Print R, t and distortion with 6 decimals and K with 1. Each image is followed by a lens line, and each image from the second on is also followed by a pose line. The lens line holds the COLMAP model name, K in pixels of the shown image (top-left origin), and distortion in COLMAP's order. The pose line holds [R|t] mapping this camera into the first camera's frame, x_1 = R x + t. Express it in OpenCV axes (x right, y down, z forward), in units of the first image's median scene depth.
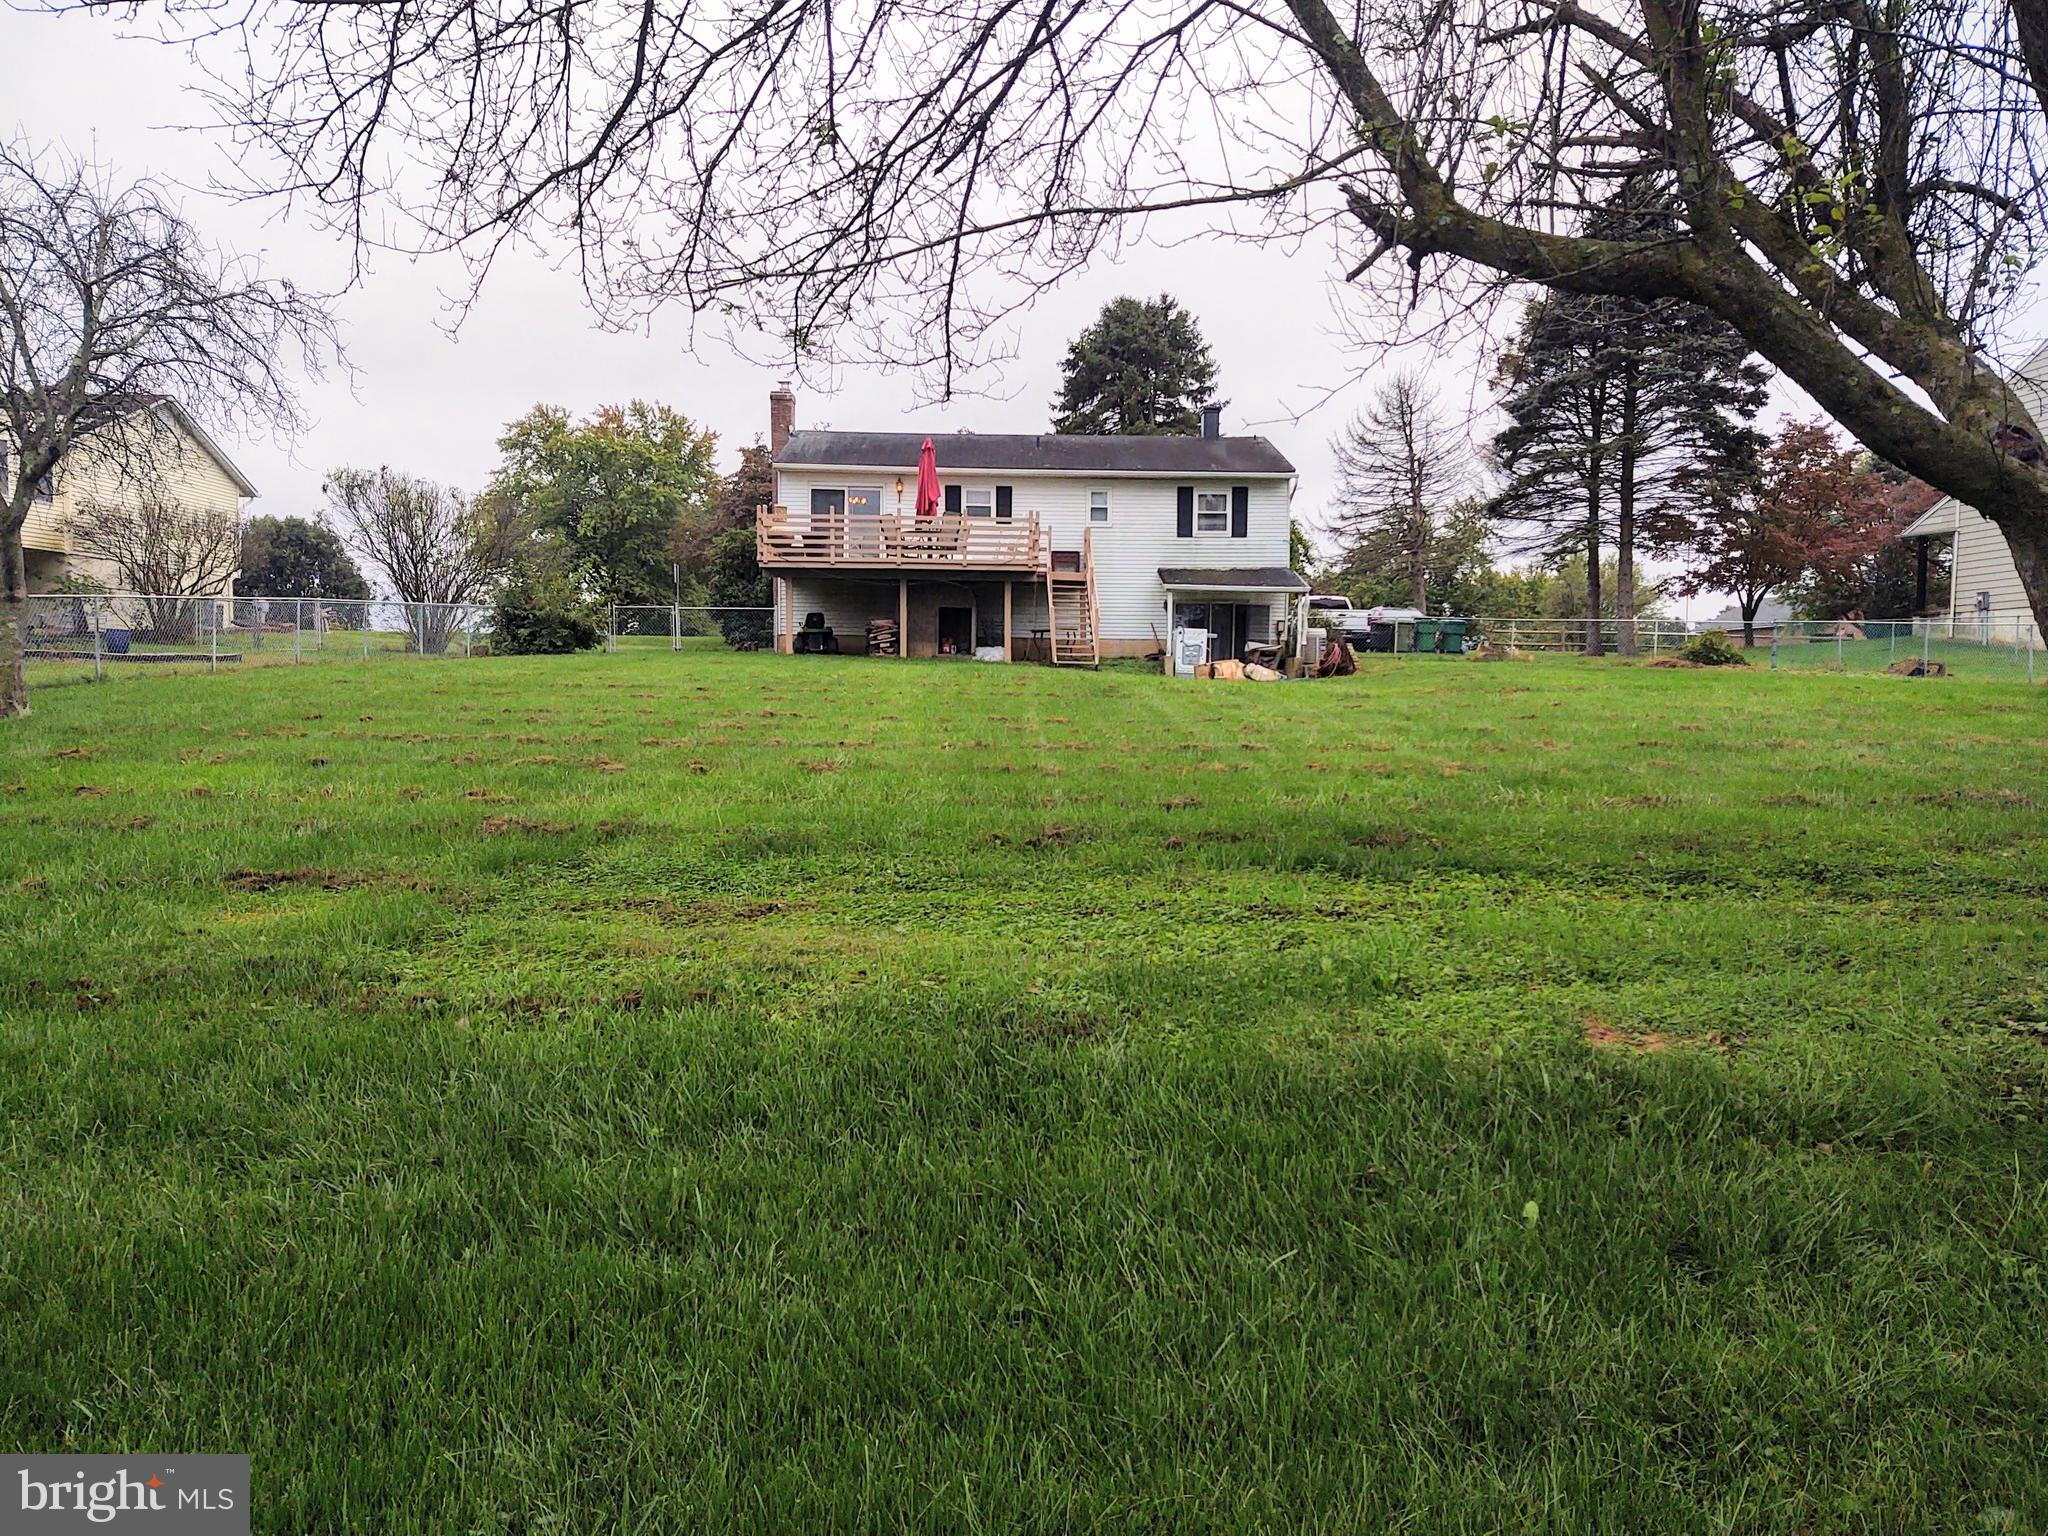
lens RADIAL K [[1560.2, 0, 1018.9], [0, 1560.2, 771.8], [0, 0, 1]] dist [0.051602, -0.063279]
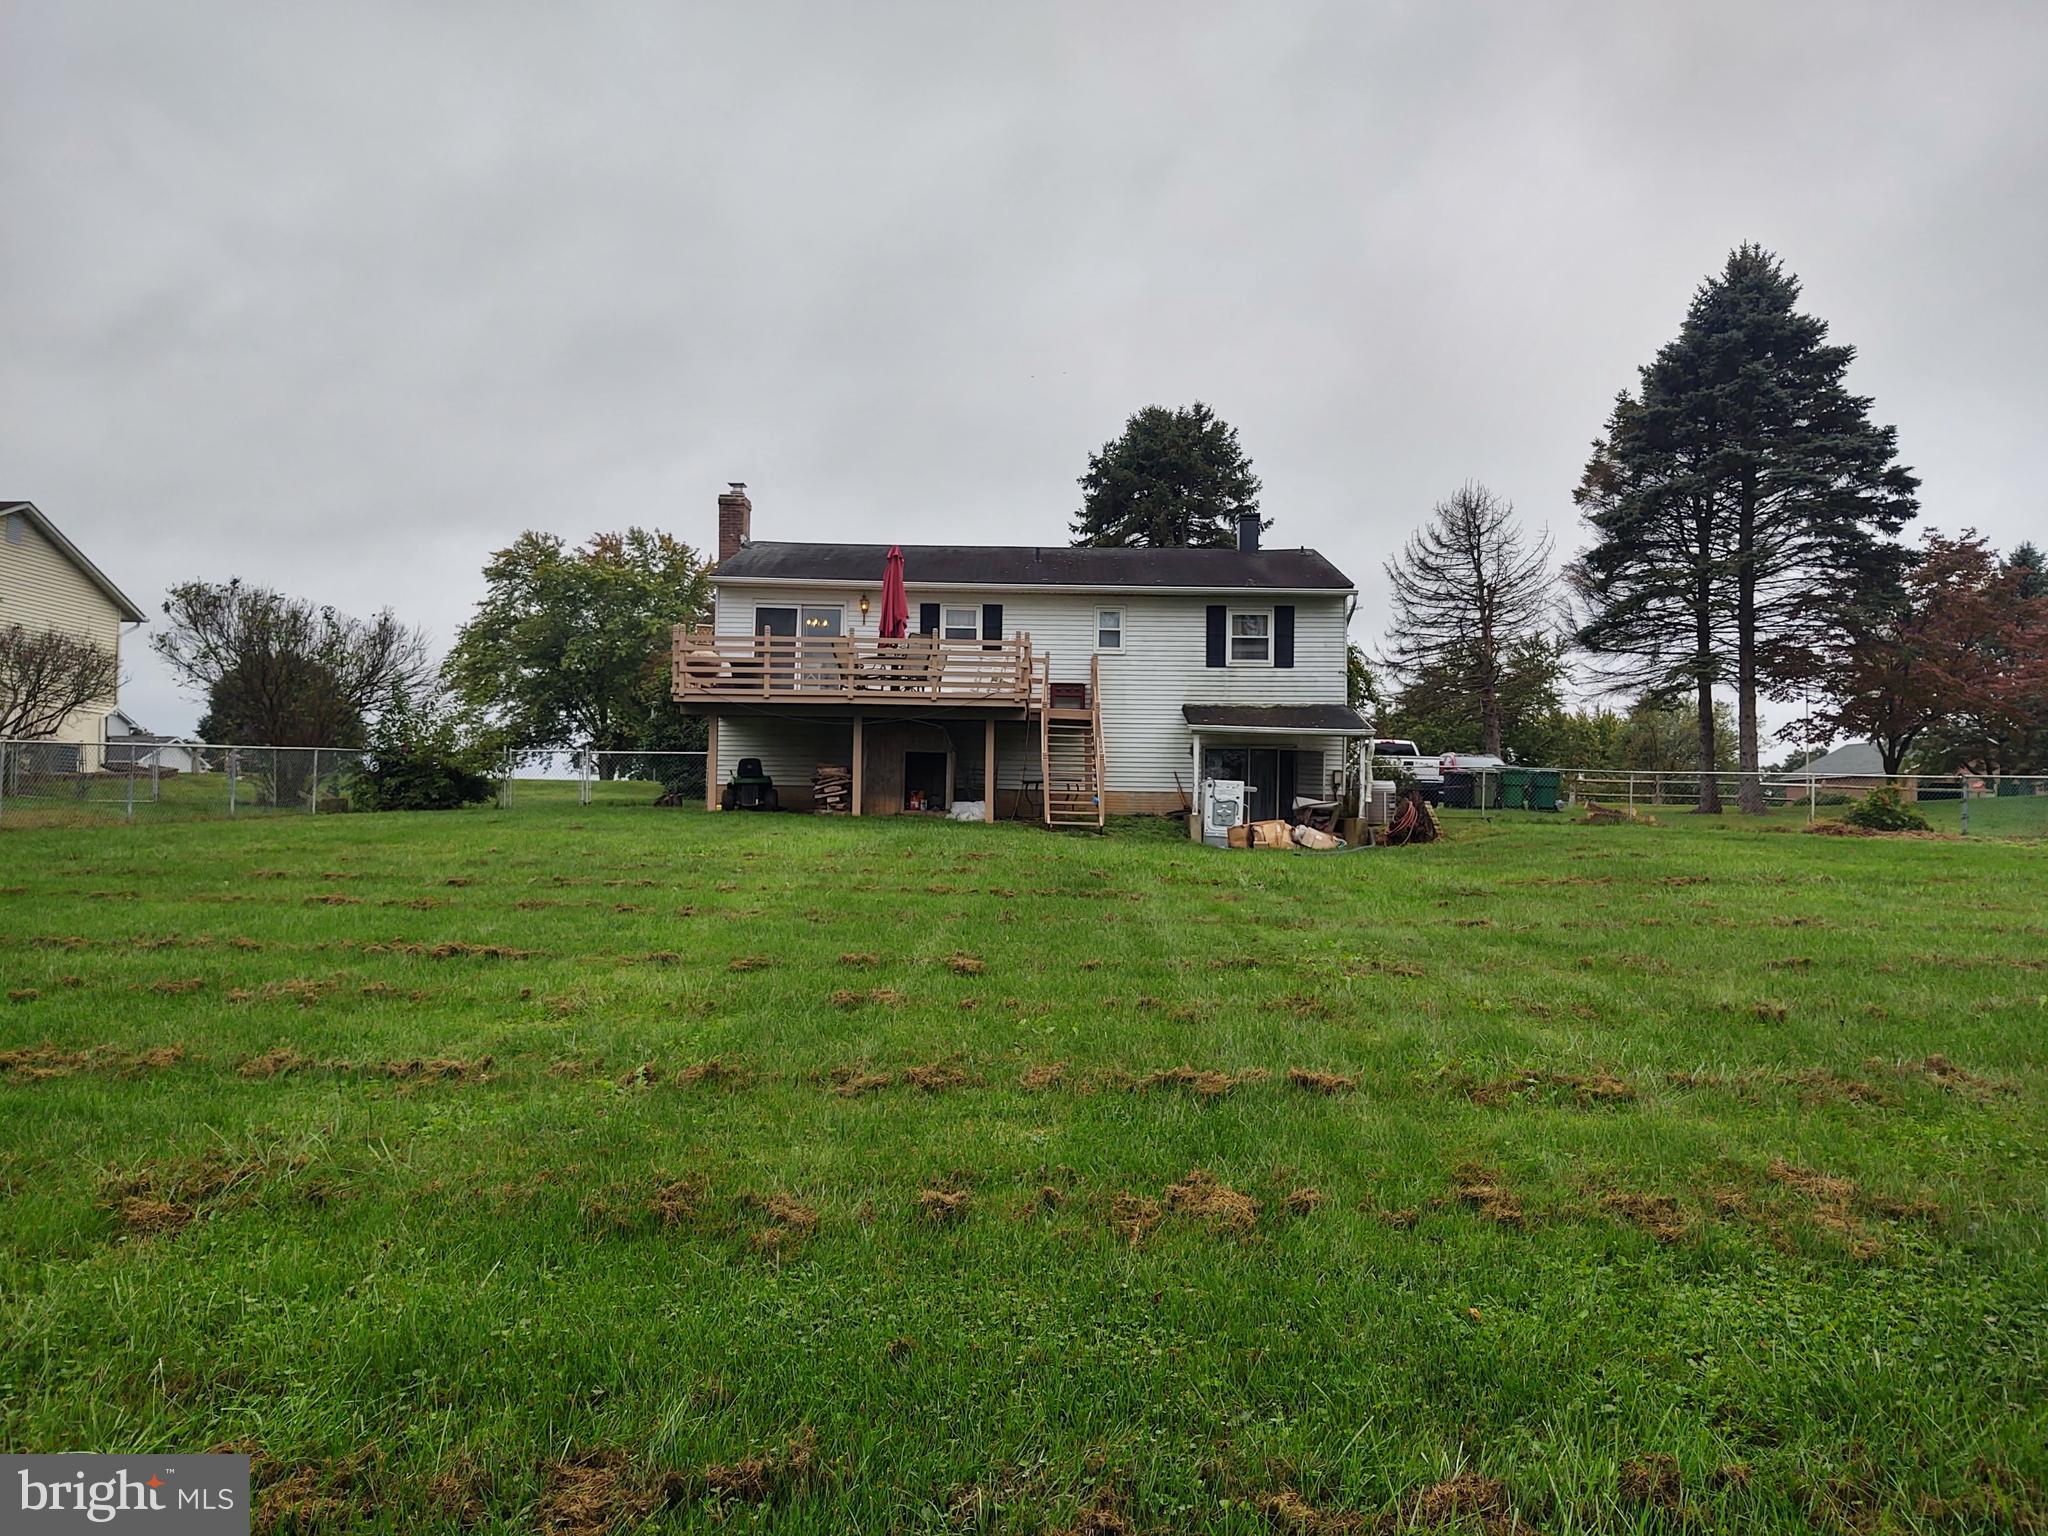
lens RADIAL K [[1560.2, 0, 1020.7], [0, 1560.2, 763.5], [0, 0, 1]] dist [0.051602, -0.063279]
pose [[0.999581, 0.004501, -0.028609, 0.023262], [-0.007182, 0.995515, -0.094334, -0.019314], [0.028056, 0.094500, 0.995129, 0.162158]]
